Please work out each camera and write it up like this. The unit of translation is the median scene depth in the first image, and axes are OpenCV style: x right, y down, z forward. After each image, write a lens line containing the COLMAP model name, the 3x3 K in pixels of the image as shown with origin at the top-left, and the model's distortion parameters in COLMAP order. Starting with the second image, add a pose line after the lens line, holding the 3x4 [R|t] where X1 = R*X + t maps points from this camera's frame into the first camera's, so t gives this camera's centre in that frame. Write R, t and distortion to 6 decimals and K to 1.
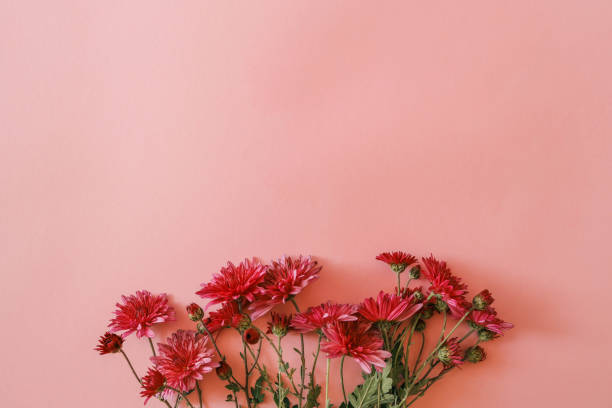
lens RADIAL K [[681.6, 0, 303.6], [0, 681.6, 205.6], [0, 0, 1]] dist [-0.036759, 0.000000]
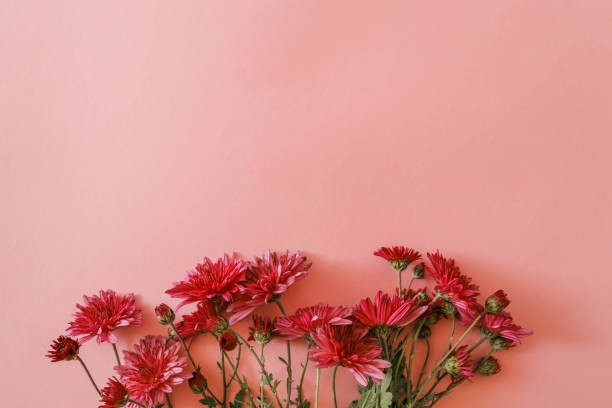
lens RADIAL K [[681.6, 0, 303.7], [0, 681.6, 202.8], [0, 0, 1]] dist [-0.036759, 0.000000]
pose [[0.999979, 0.005059, -0.004035, 0.019902], [-0.005190, 0.999439, -0.033078, 0.041677], [0.003865, 0.033098, 0.999445, 0.127350]]
